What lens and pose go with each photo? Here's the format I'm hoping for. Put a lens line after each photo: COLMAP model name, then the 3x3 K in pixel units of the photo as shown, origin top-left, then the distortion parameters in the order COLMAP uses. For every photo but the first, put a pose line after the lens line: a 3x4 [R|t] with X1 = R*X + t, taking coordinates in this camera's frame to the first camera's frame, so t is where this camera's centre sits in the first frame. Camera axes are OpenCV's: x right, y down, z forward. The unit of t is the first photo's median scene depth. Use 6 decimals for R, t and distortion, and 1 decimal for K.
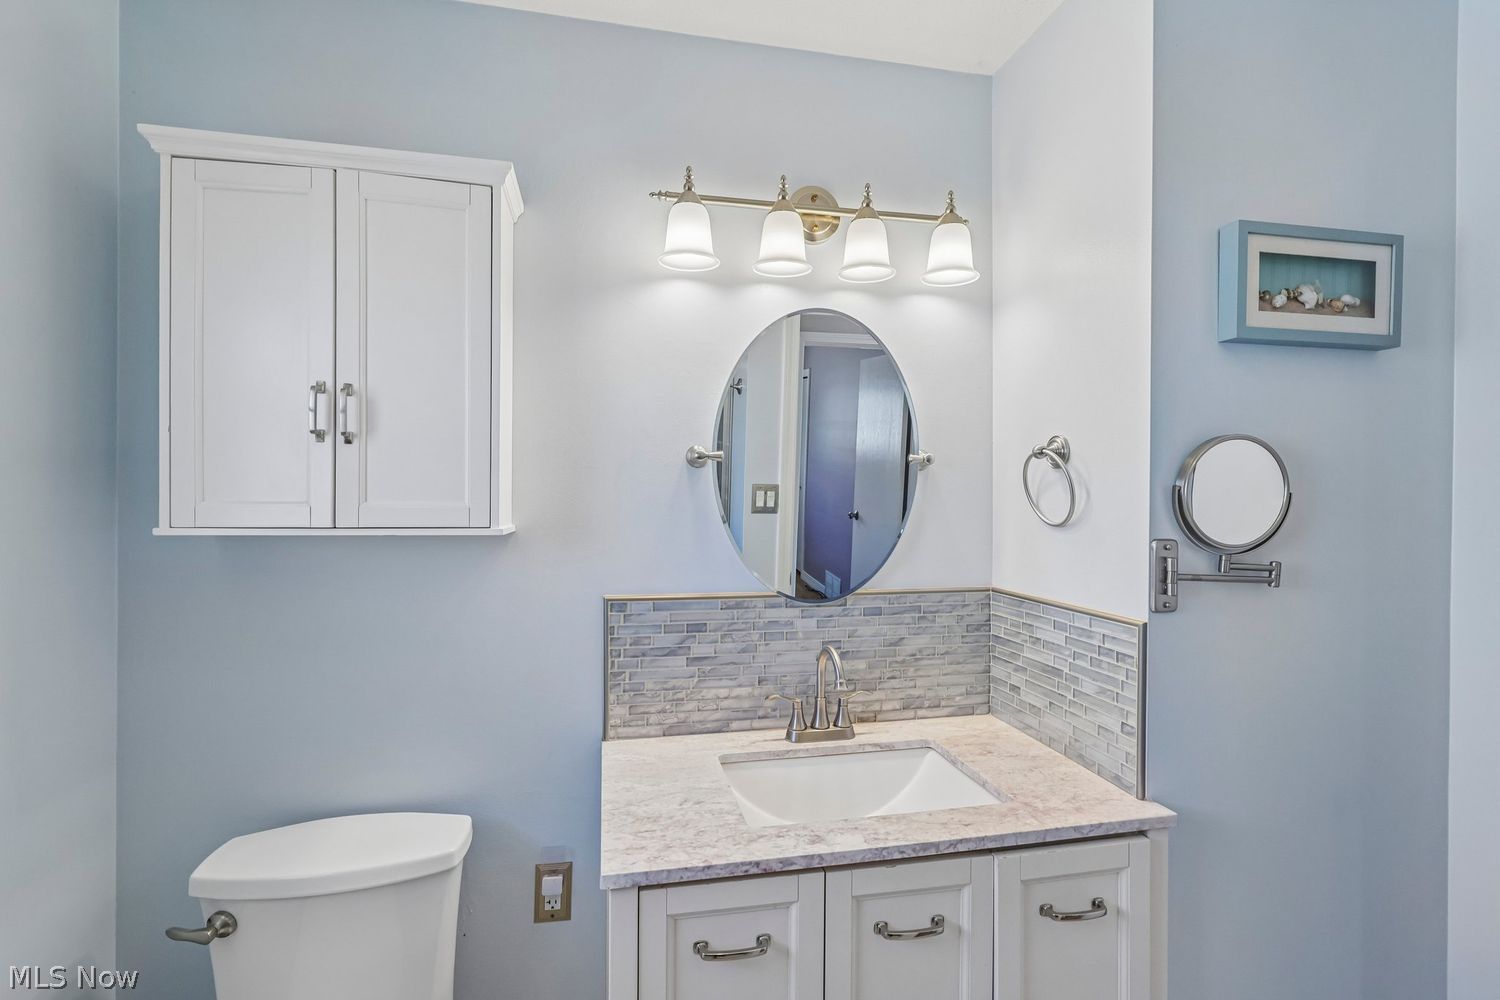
lens RADIAL K [[692.7, 0, 753.7], [0, 692.7, 506.9], [0, 0, 1]] dist [-0.003735, 0.001980]
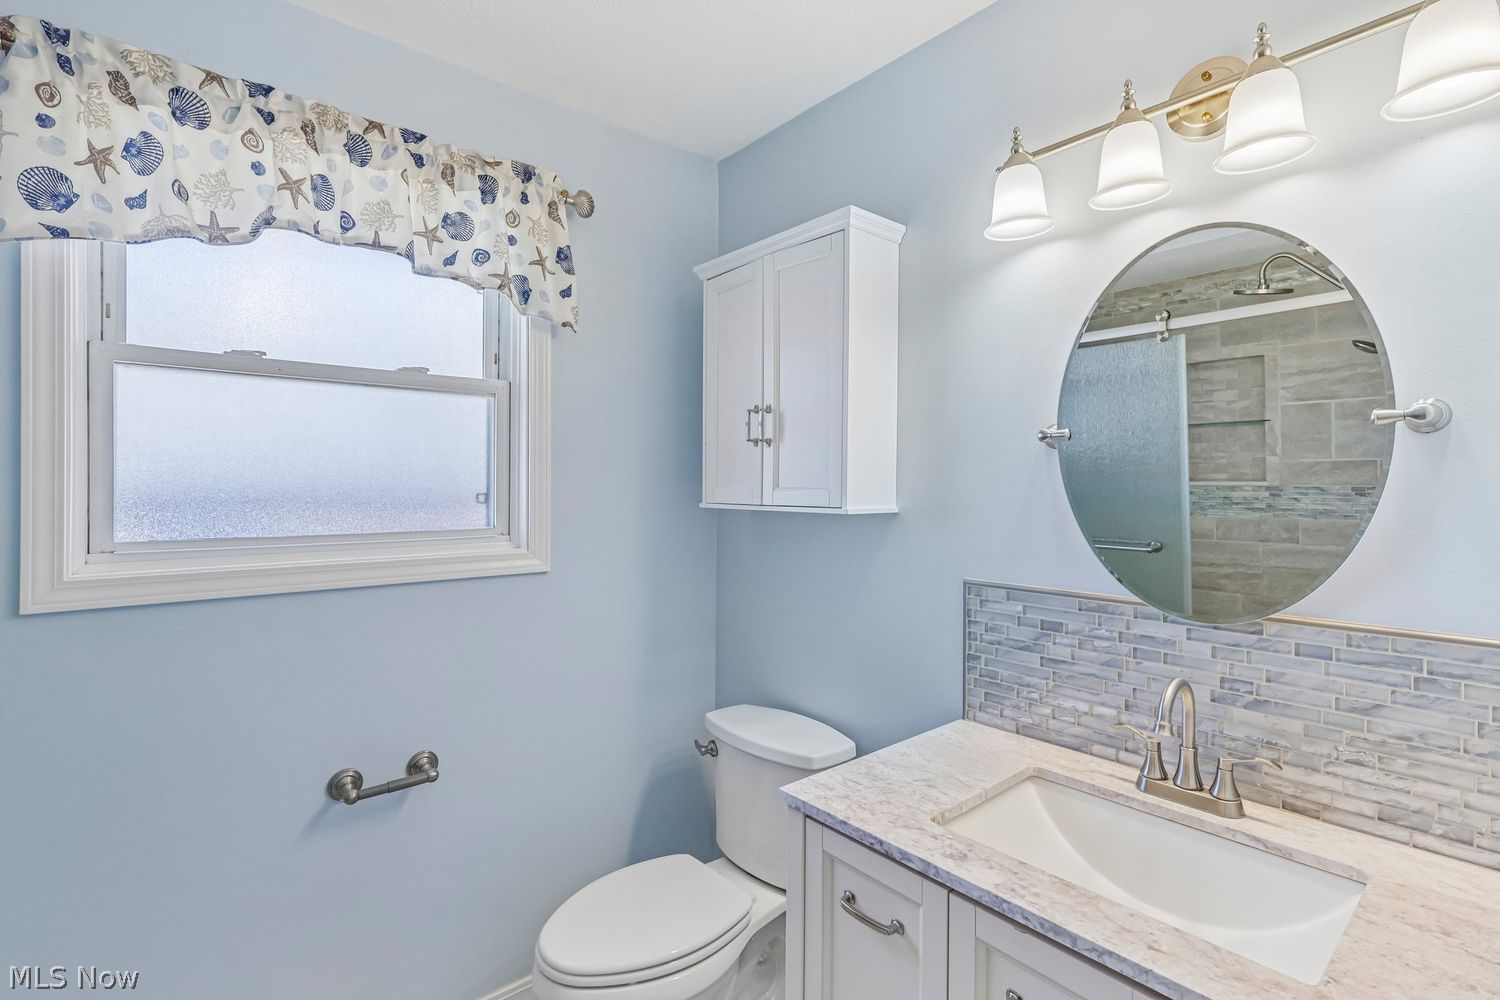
lens RADIAL K [[692.7, 0, 745.9], [0, 692.7, 494.0], [0, 0, 1]] dist [-0.003735, 0.001980]
pose [[0.480325, 0.007554, -0.877058, 0.528404], [-0.003401, 0.999971, 0.006750, -0.002444], [0.877084, -0.000259, 0.480337, 0.222102]]
